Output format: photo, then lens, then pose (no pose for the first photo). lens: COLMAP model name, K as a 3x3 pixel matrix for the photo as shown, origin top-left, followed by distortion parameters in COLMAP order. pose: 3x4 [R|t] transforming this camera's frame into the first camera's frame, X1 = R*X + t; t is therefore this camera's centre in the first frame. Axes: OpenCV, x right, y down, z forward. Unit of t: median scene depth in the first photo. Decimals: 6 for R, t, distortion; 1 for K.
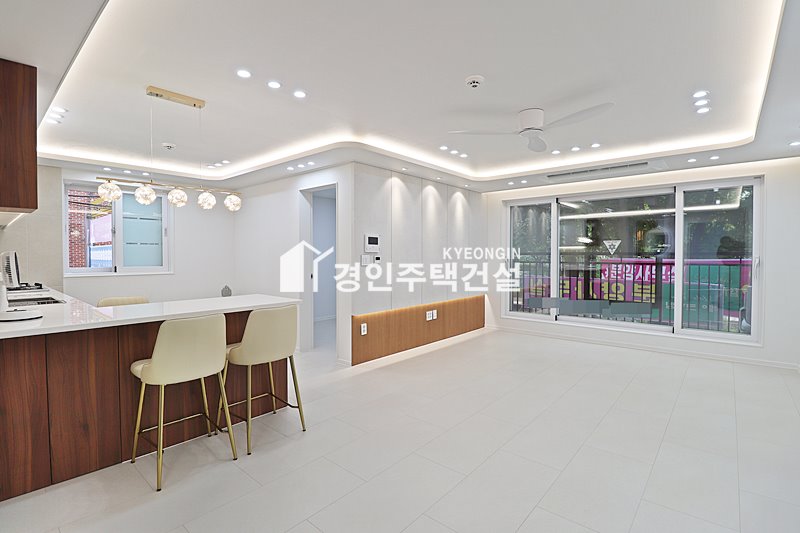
lens RADIAL K [[376.0, 0, 402.6], [0, 376.0, 262.5], [0, 0, 1]] dist [0.002548, -0.014228]
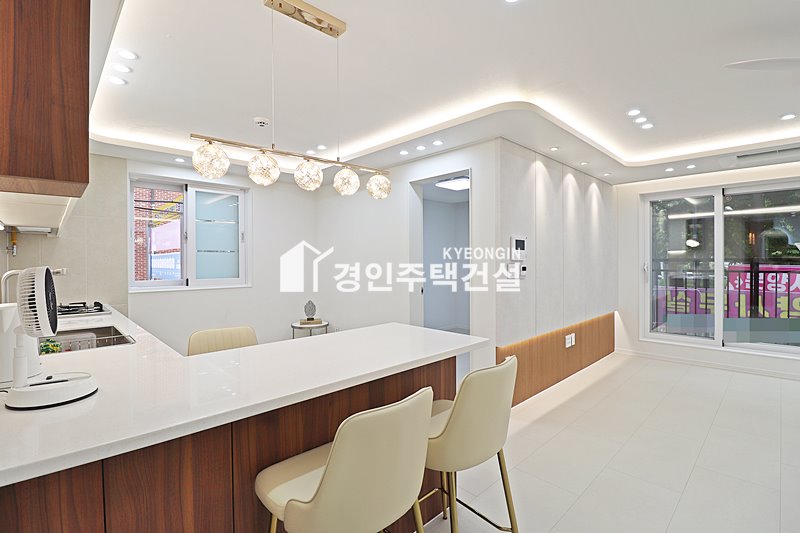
lens RADIAL K [[369.4, 0, 405.3], [0, 369.4, 262.8], [0, 0, 1]] dist [-0.000077, -0.014298]
pose [[0.996236, -0.005174, -0.086523, -0.209826], [0.003908, 0.999883, -0.014791, -0.010769], [0.086590, 0.014397, 0.996140, 0.223020]]
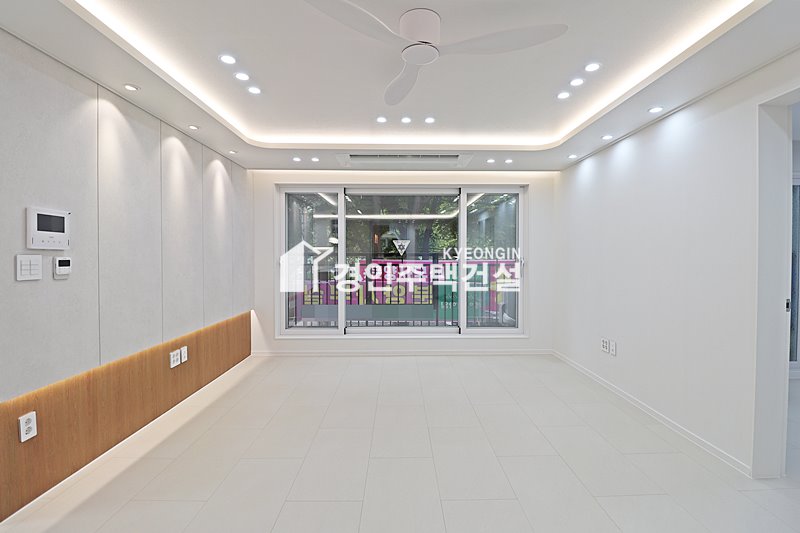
lens RADIAL K [[370.9, 0, 402.0], [0, 370.9, 261.5], [0, 0, 1]] dist [0.000640, -0.014375]
pose [[0.750244, -0.009038, 0.661099, -0.047167], [0.012713, 0.999919, -0.000756, -0.006129], [-0.661039, 0.008972, 0.750298, 0.348341]]
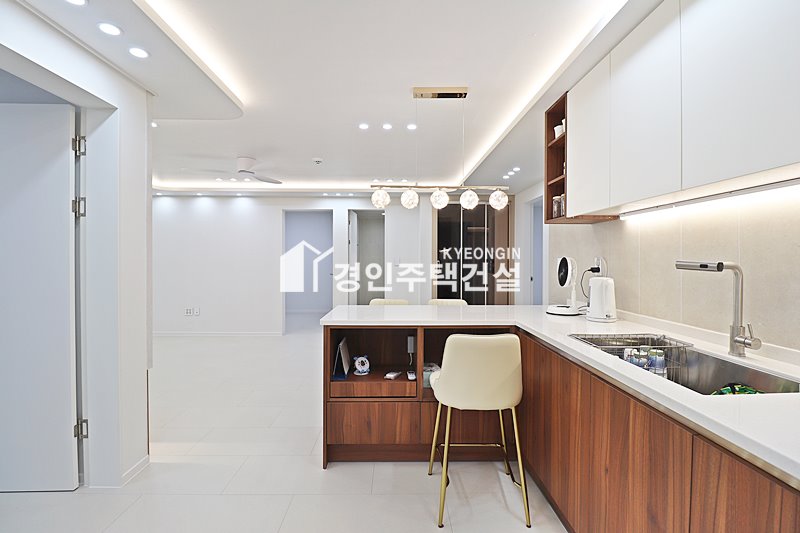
lens RADIAL K [[370.9, 0, 402.0], [0, 370.9, 261.5], [0, 0, 1]] dist [0.000640, -0.014375]
pose [[-0.667727, -0.005116, 0.744388, -0.658019], [0.015333, 0.999670, 0.020624, -0.020025], [-0.744248, 0.025185, -0.667428, 0.910938]]
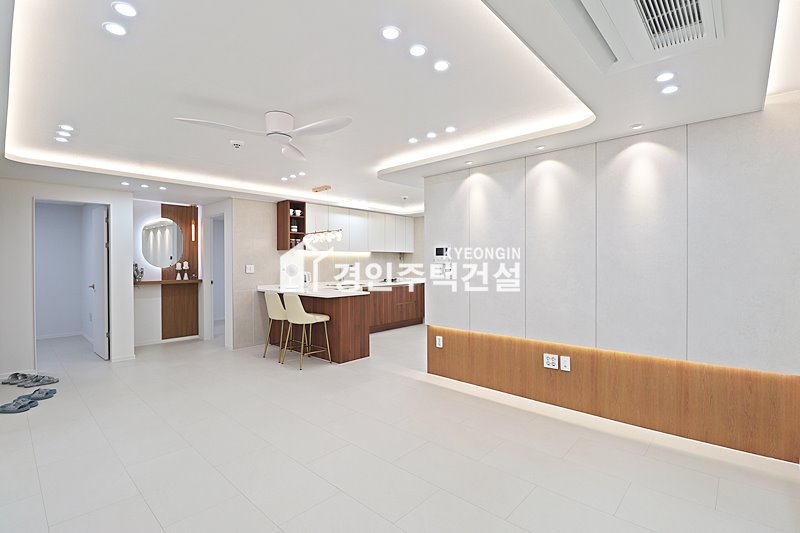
lens RADIAL K [[376.0, 0, 402.6], [0, 376.0, 262.5], [0, 0, 1]] dist [0.002548, -0.014228]
pose [[-0.029080, -0.000009, -0.999577, 0.767647], [-0.016662, 0.999861, 0.000476, -0.025200], [0.999438, 0.016669, -0.029076, 0.809194]]
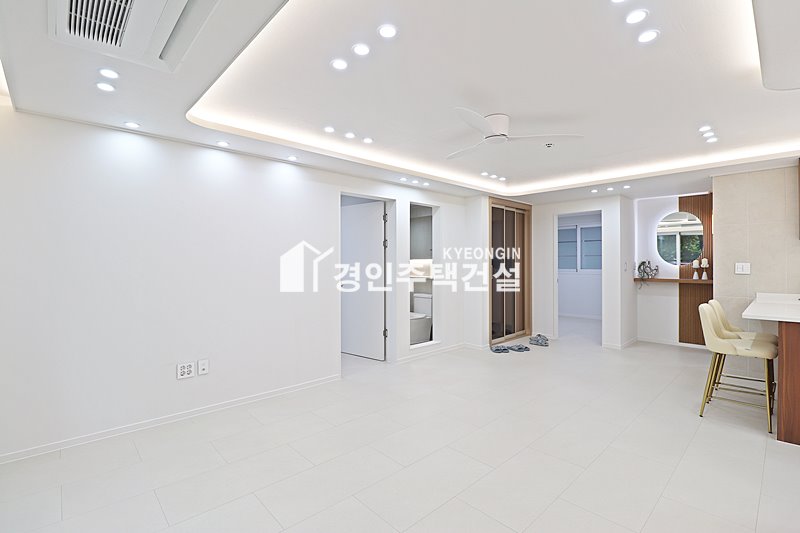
lens RADIAL K [[370.9, 0, 402.0], [0, 370.9, 261.5], [0, 0, 1]] dist [0.000640, -0.014375]
pose [[-0.995631, 0.002955, 0.093325, 0.301497], [0.004594, 0.999839, 0.017351, -0.029984], [-0.093259, 0.017704, -0.995484, 1.194841]]
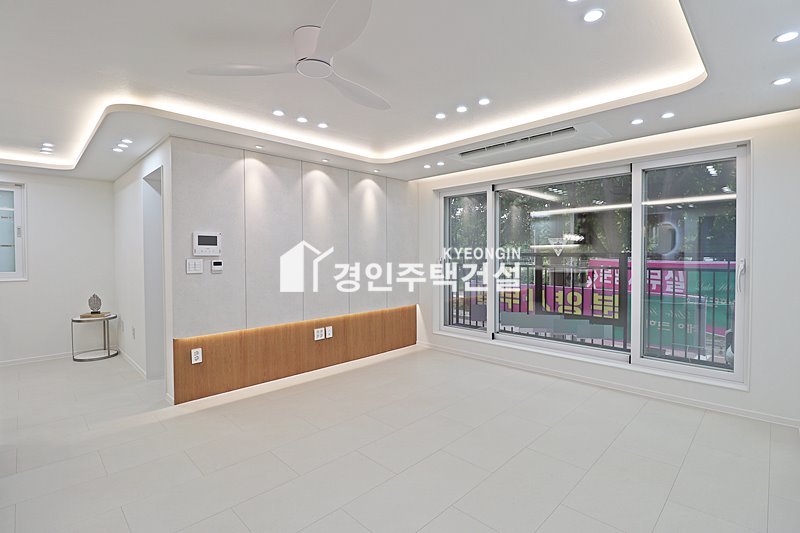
lens RADIAL K [[376.0, 0, 402.6], [0, 376.0, 262.5], [0, 0, 1]] dist [0.002548, -0.014228]
pose [[0.997636, -0.002533, -0.068675, 0.321250], [0.002740, 0.999992, 0.002921, -0.012523], [0.068667, -0.003102, 0.997635, 0.230841]]
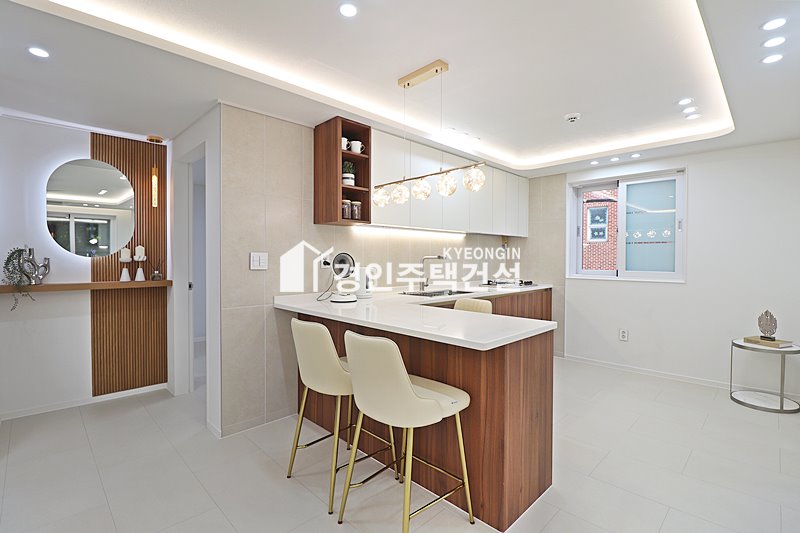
lens RADIAL K [[376.0, 0, 402.6], [0, 376.0, 262.5], [0, 0, 1]] dist [0.002548, -0.014228]
pose [[-0.073619, 0.014110, -0.997187, 0.148370], [-0.024108, 0.999583, 0.015924, -0.008543], [0.996995, 0.025212, -0.073248, 0.552530]]
